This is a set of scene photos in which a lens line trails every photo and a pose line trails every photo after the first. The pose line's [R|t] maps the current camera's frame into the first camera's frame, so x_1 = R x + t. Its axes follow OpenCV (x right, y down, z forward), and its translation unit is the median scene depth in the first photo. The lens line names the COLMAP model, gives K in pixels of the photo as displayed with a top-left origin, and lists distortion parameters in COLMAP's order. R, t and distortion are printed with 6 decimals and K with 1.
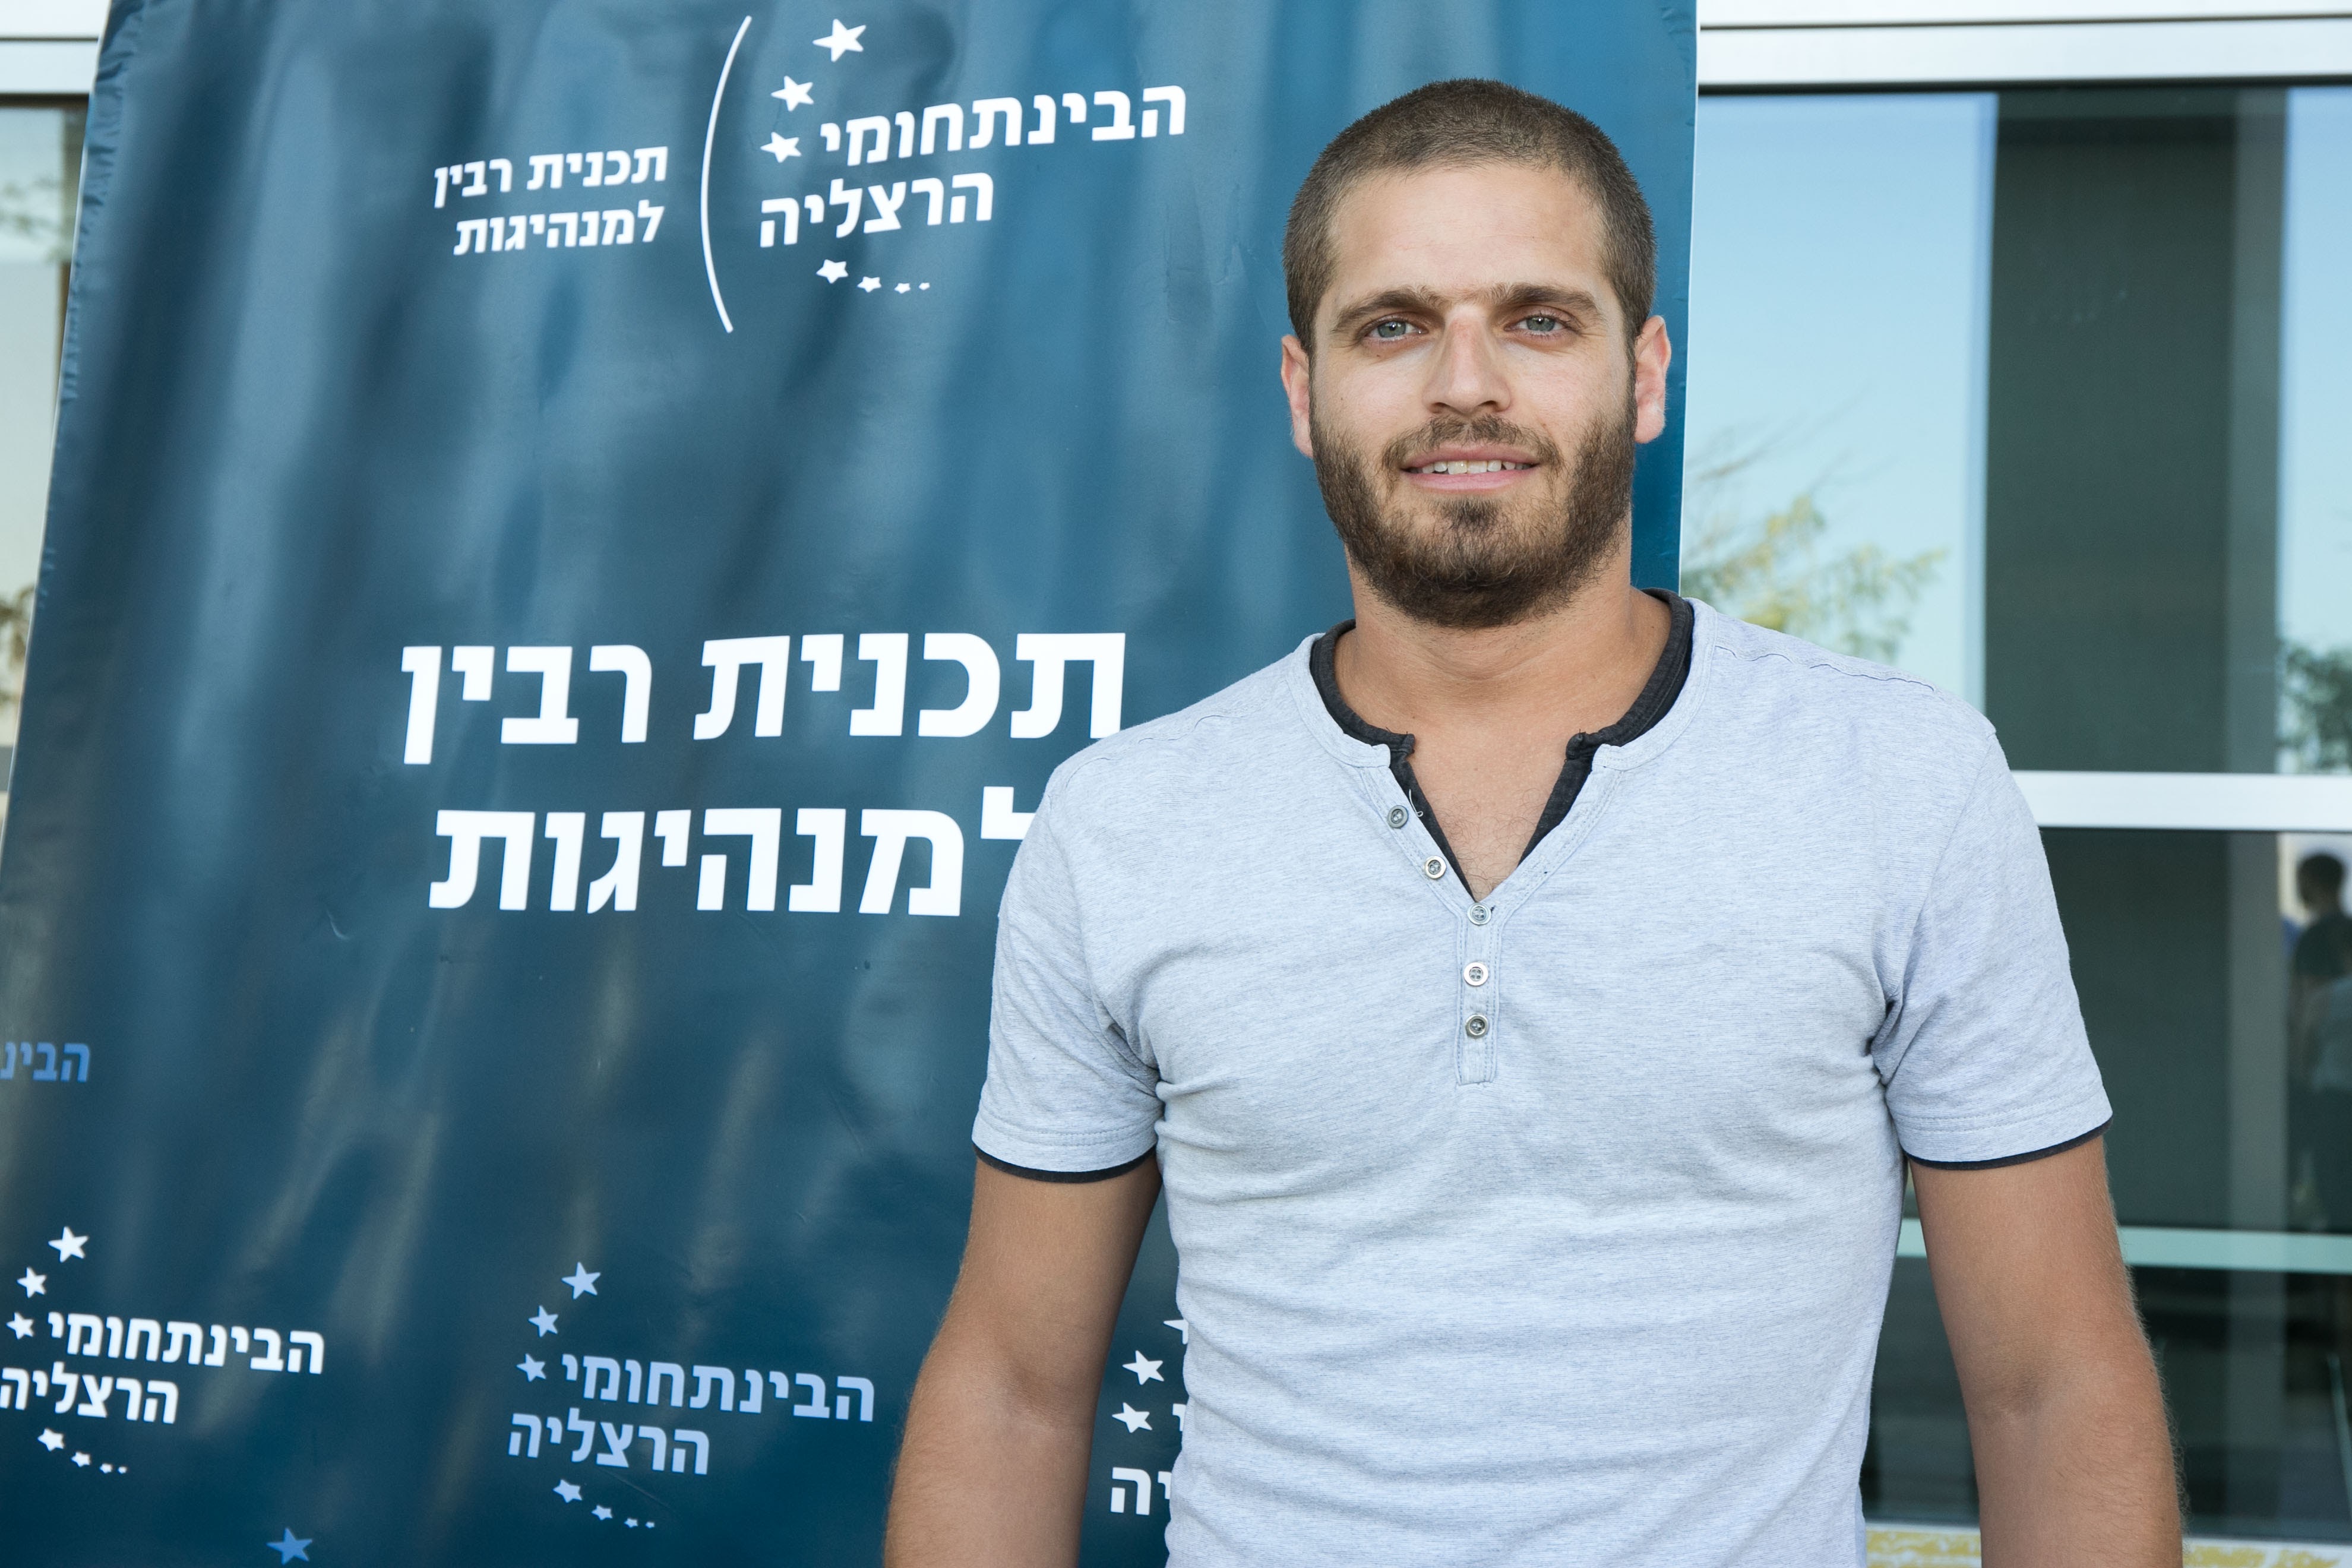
lens RADIAL K [[3577.9, 0, 1164.9], [0, 3577.9, 758.8], [0, 0, 1]] dist [0.072715, 0.000000]
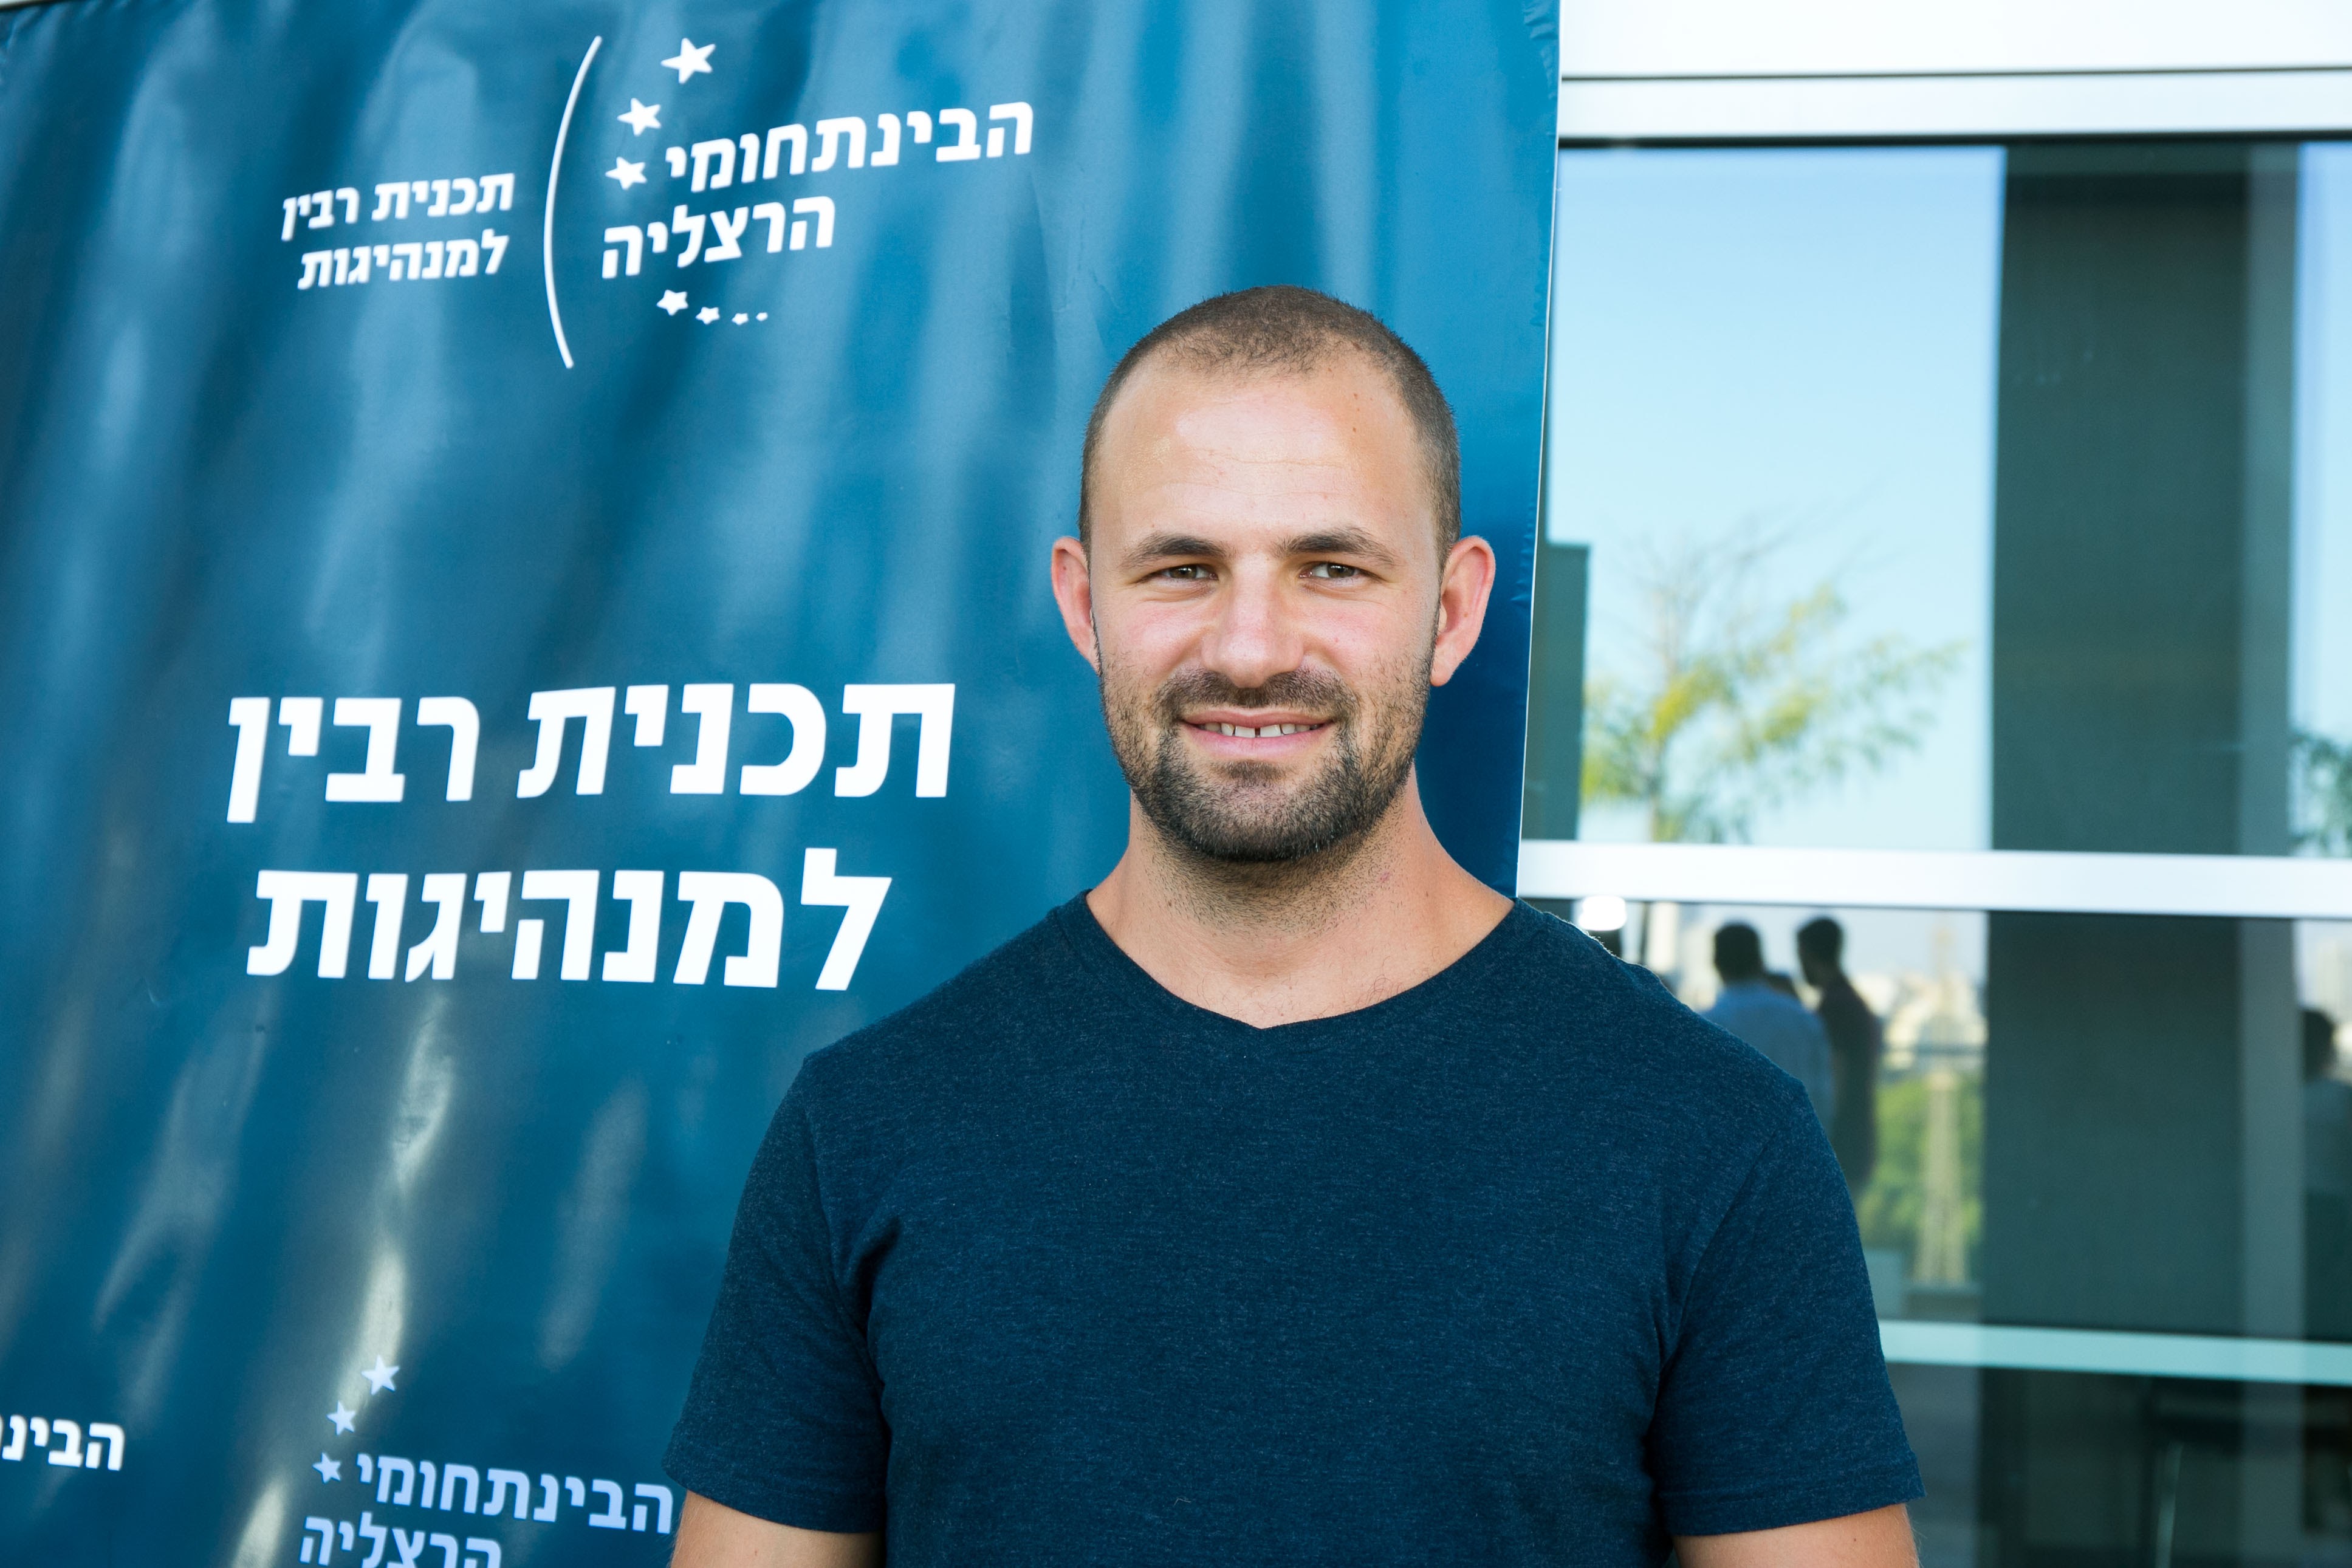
lens RADIAL K [[3504.4, 0, 1180.5], [0, 3504.4, 766.3], [0, 0, 1]] dist [0.075438, 0.000000]
pose [[0.998673, 0.010969, -0.050312, 0.088681], [-0.012546, 0.999436, -0.031149, 0.012976], [0.049942, 0.031739, 0.998248, 0.088904]]
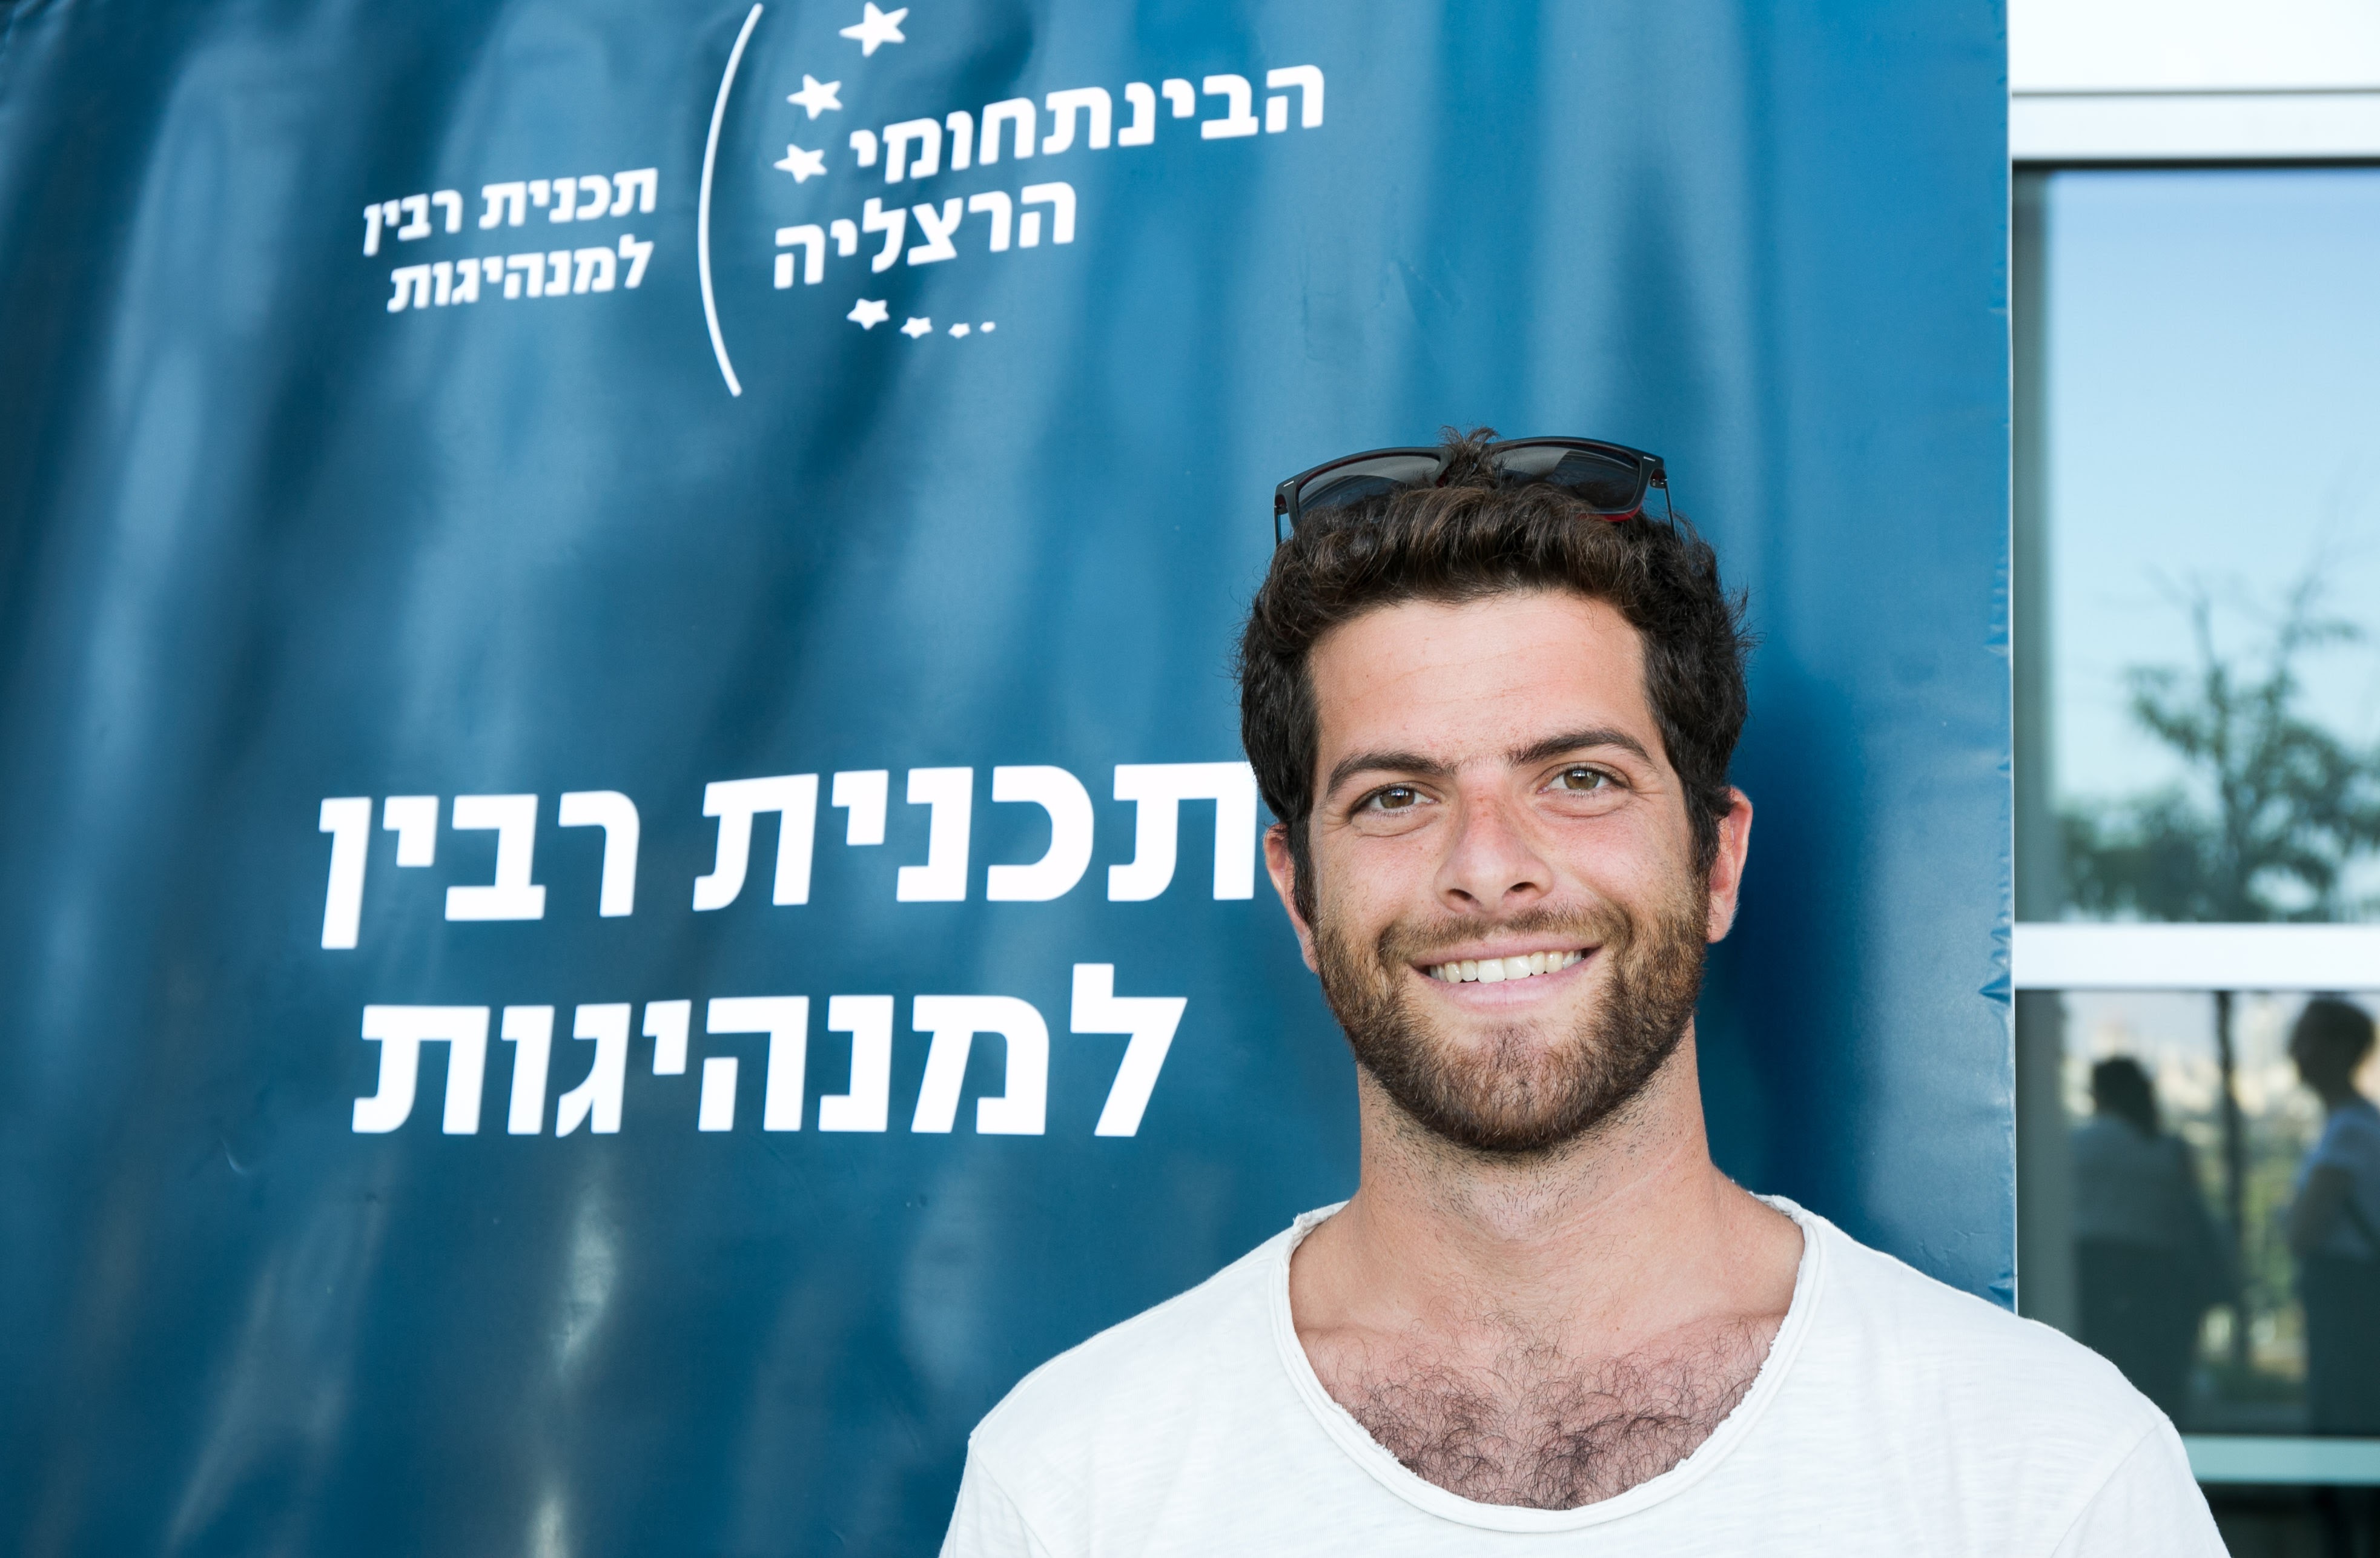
lens RADIAL K [[3469.1, 0, 1177.0], [0, 3469.1, 741.4], [0, 0, 1]] dist [0.038345, 0.000000]
pose [[0.999722, -0.011233, 0.020724, -0.041760], [0.012530, 0.997901, -0.063539, 0.007240], [-0.019967, 0.063781, 0.997764, 0.243451]]
